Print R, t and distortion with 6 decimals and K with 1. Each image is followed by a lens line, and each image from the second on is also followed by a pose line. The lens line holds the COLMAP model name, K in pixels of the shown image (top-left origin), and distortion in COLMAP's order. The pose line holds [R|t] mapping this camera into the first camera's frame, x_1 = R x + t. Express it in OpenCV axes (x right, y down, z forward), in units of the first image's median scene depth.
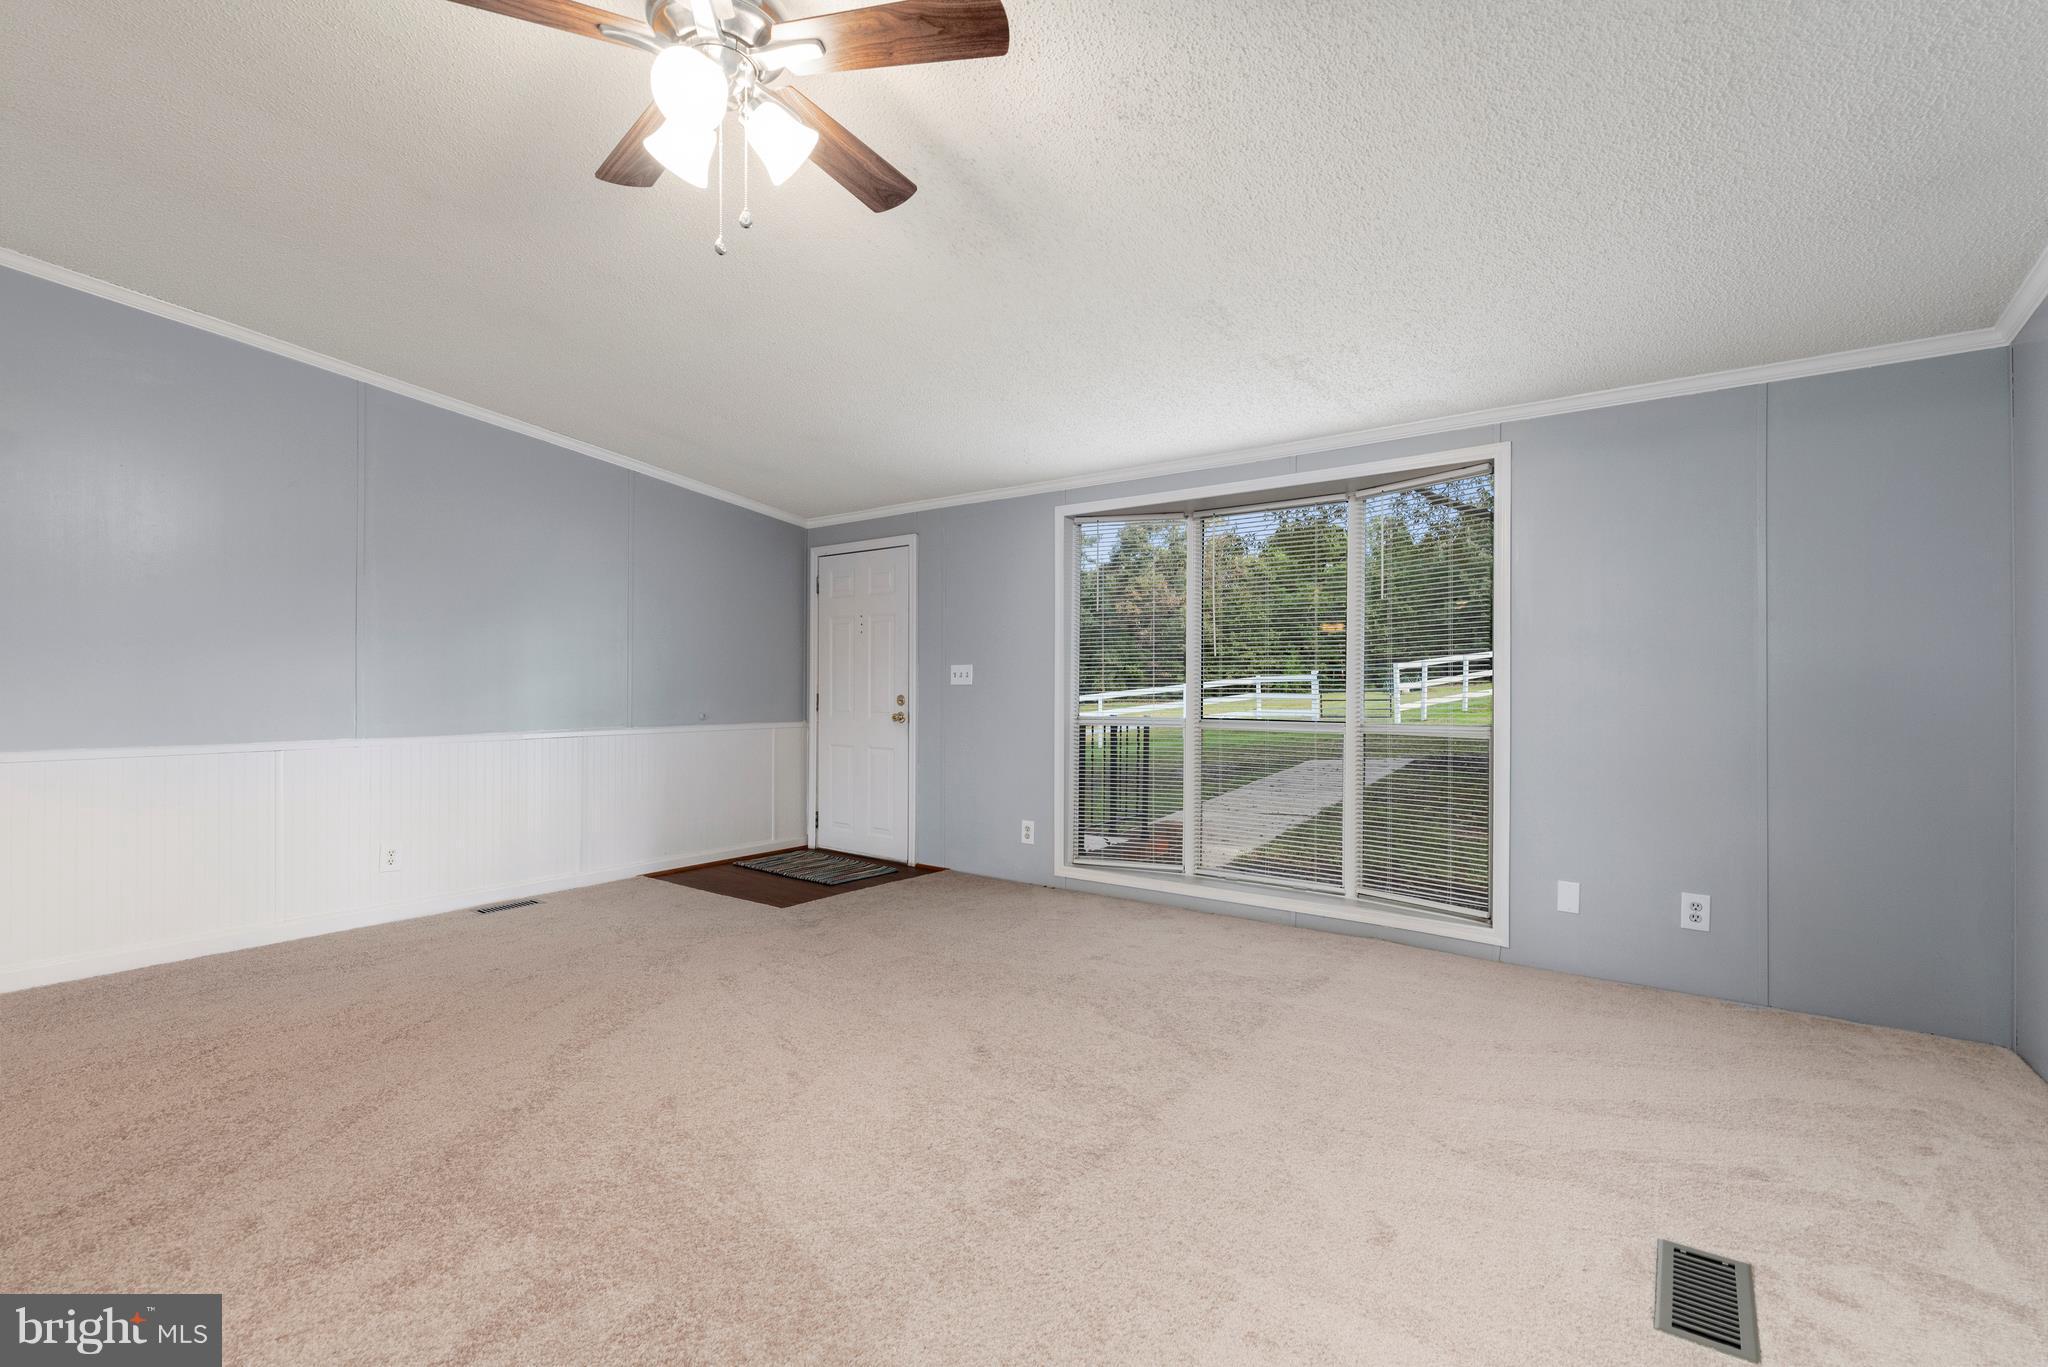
lens RADIAL K [[883.4, 0, 1024.0], [0, 883.4, 683.5], [0, 0, 1]] dist [0.001376, 0.000836]
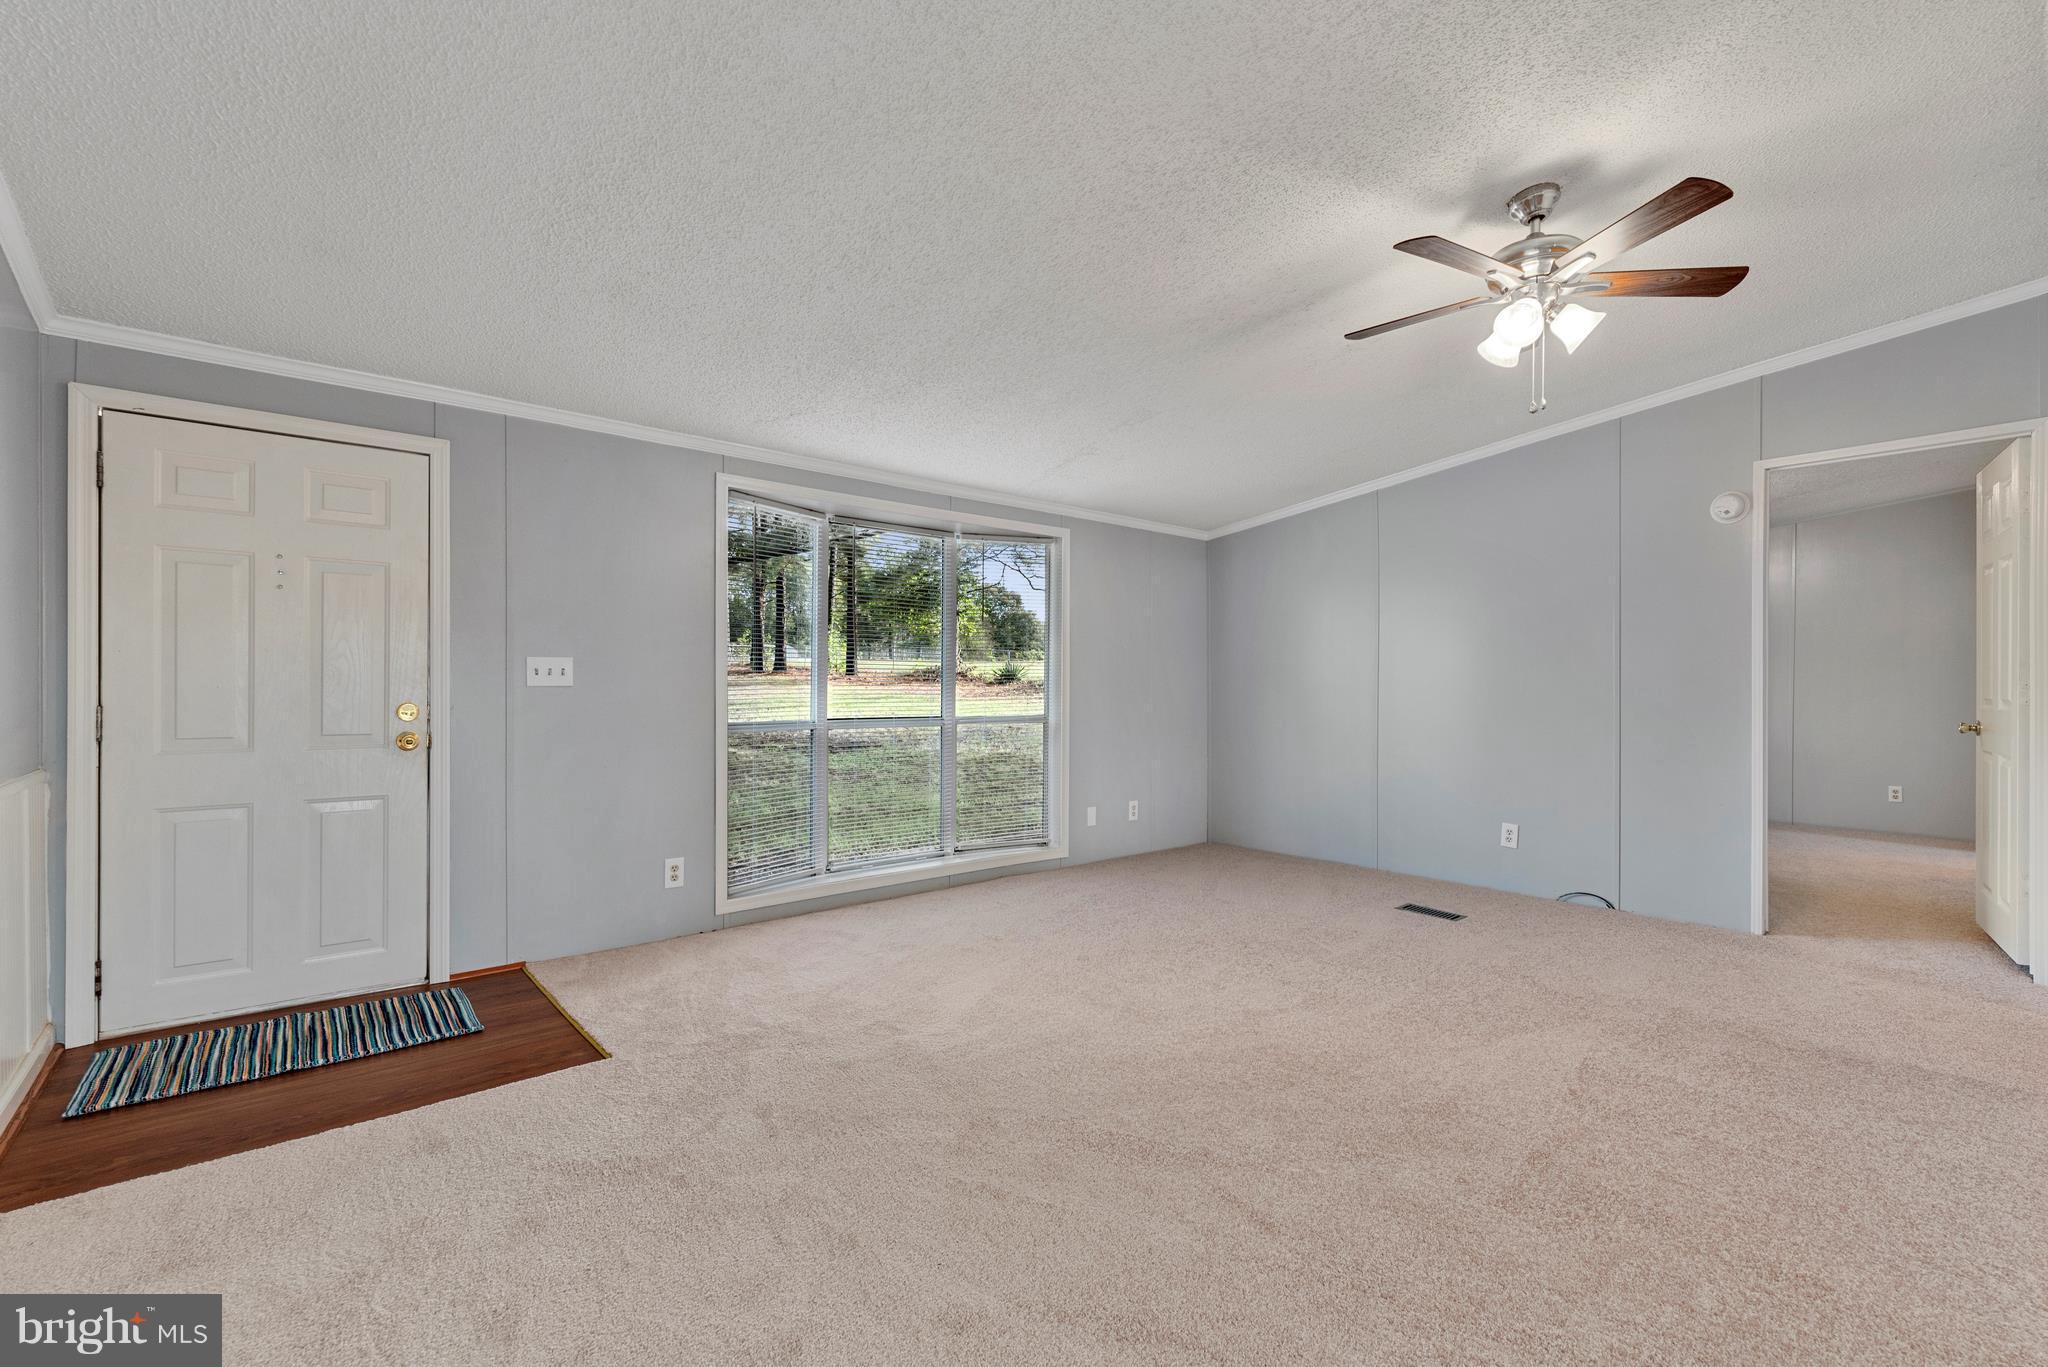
lens RADIAL K [[883.4, 0, 1024.0], [0, 883.4, 683.5], [0, 0, 1]] dist [0.001376, 0.000836]
pose [[0.230941, 0.007032, 0.972942, -0.653191], [0.001020, 0.999972, -0.007470, 0.004900], [-0.972967, 0.002718, 0.230927, 0.486295]]
